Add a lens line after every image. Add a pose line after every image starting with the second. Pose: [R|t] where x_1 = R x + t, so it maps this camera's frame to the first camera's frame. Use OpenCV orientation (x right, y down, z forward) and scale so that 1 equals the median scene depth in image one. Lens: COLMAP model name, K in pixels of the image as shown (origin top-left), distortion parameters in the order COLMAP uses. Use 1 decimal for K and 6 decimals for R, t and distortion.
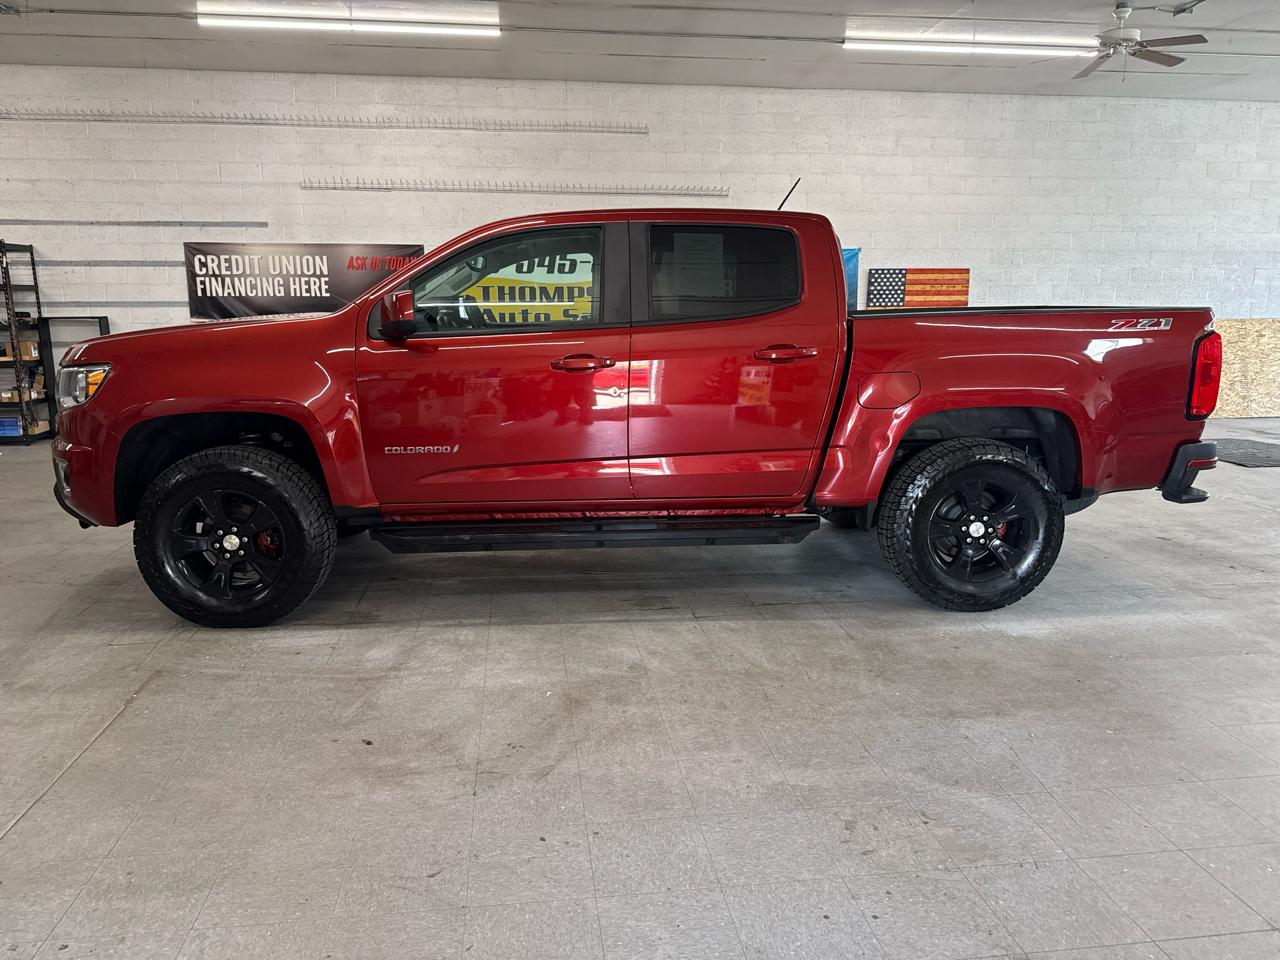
lens RADIAL K [[894.0, 0, 640.0], [0, 894.0, 480.0], [0, 0, 1]] dist [0.182401, -0.327160]
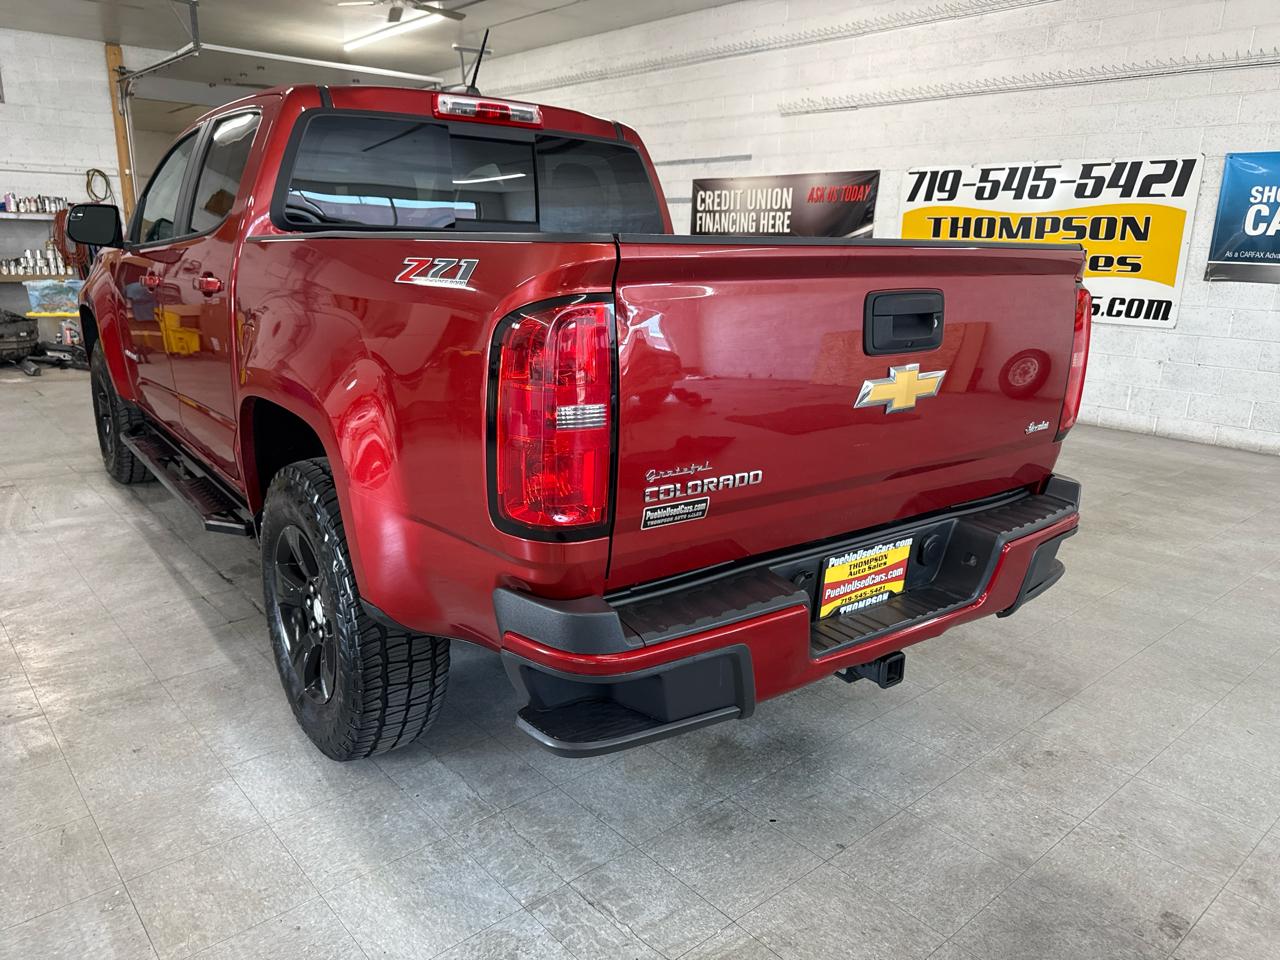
lens RADIAL K [[913.4, 0, 634.1], [0, 913.4, 483.5], [0, 0, 1]] dist [0.005272, -0.007793]
pose [[0.545887, 0.230828, -0.805435, 0.396133], [-0.183714, 0.970884, 0.153731, -0.064874], [0.817470, 0.064050, 0.572399, 0.350341]]
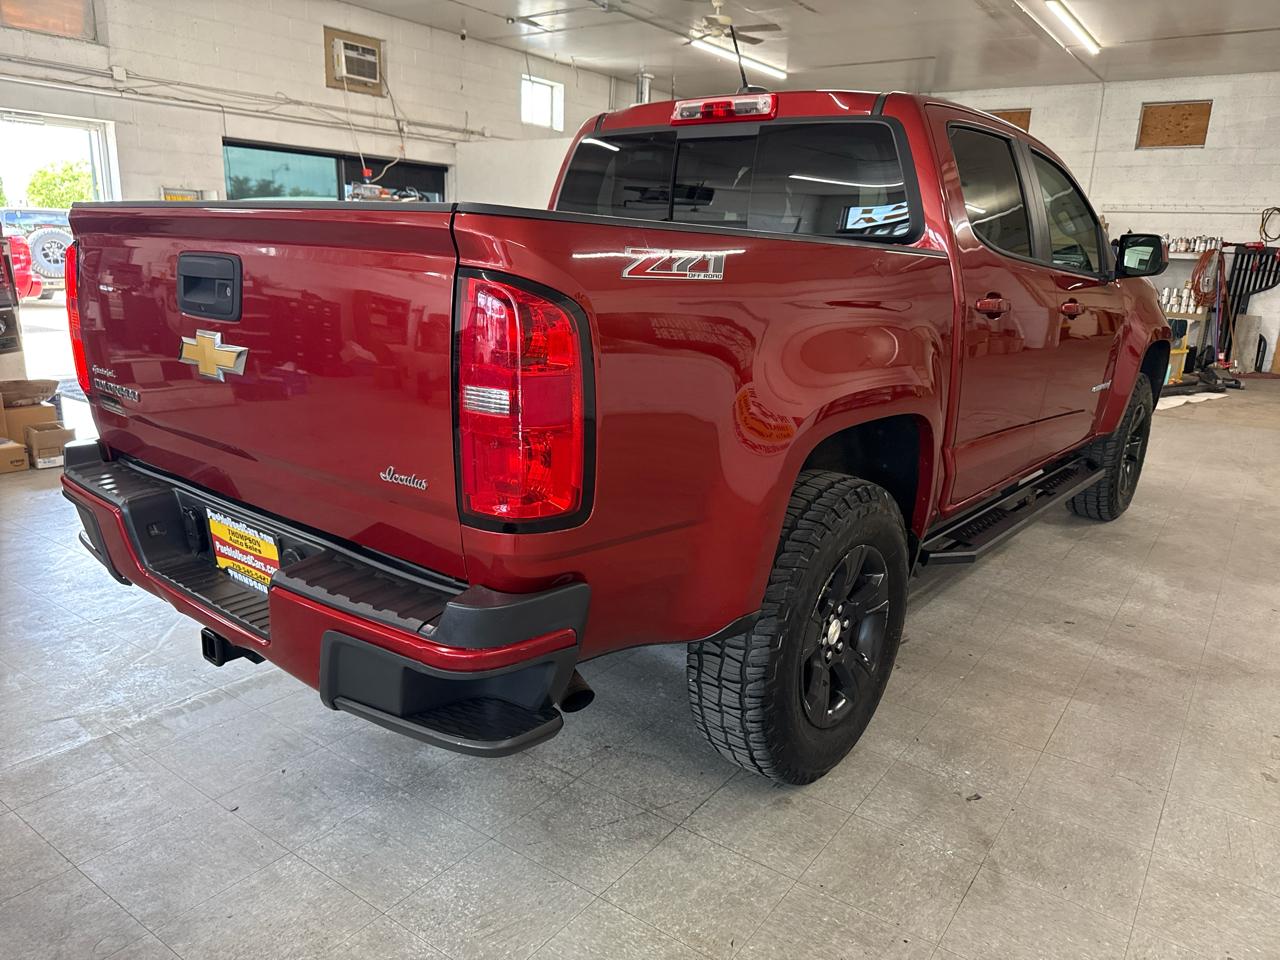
lens RADIAL K [[913.4, 0, 636.8], [0, 913.4, 485.4], [0, 0, 1]] dist [0.002046, -0.005129]
pose [[-0.684274, 0.161911, -0.711023, 0.343615], [-0.175225, 0.909965, 0.375846, -0.127280], [0.707860, 0.381771, -0.594294, 0.693378]]
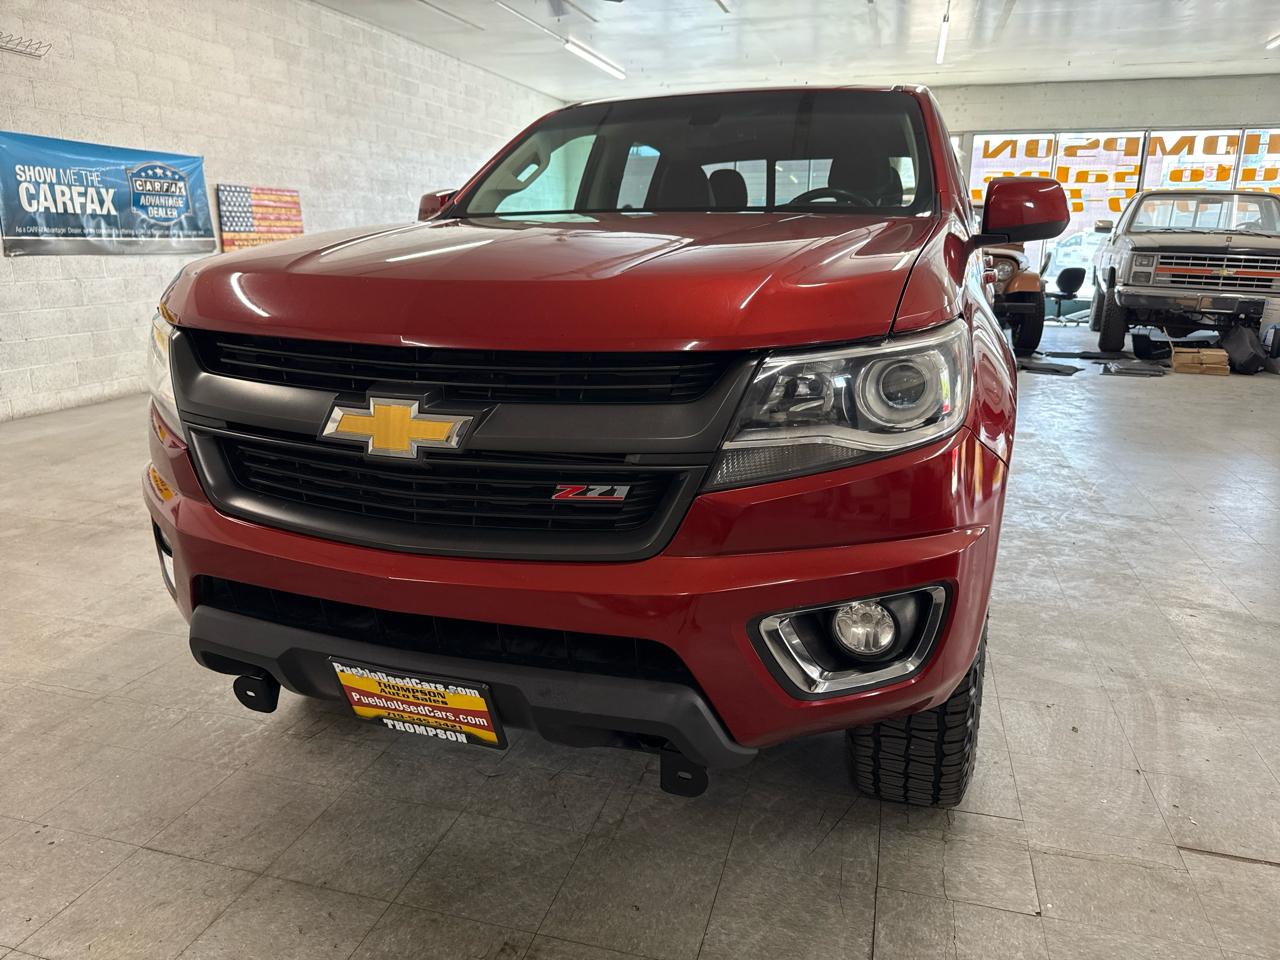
lens RADIAL K [[913.4, 0, 634.1], [0, 913.4, 483.5], [0, 0, 1]] dist [0.005272, -0.007793]
pose [[0.410824, -0.233285, 0.881364, -0.398705], [0.173532, 0.969046, 0.175606, -0.059248], [-0.895048, 0.080801, 0.438589, 0.372009]]
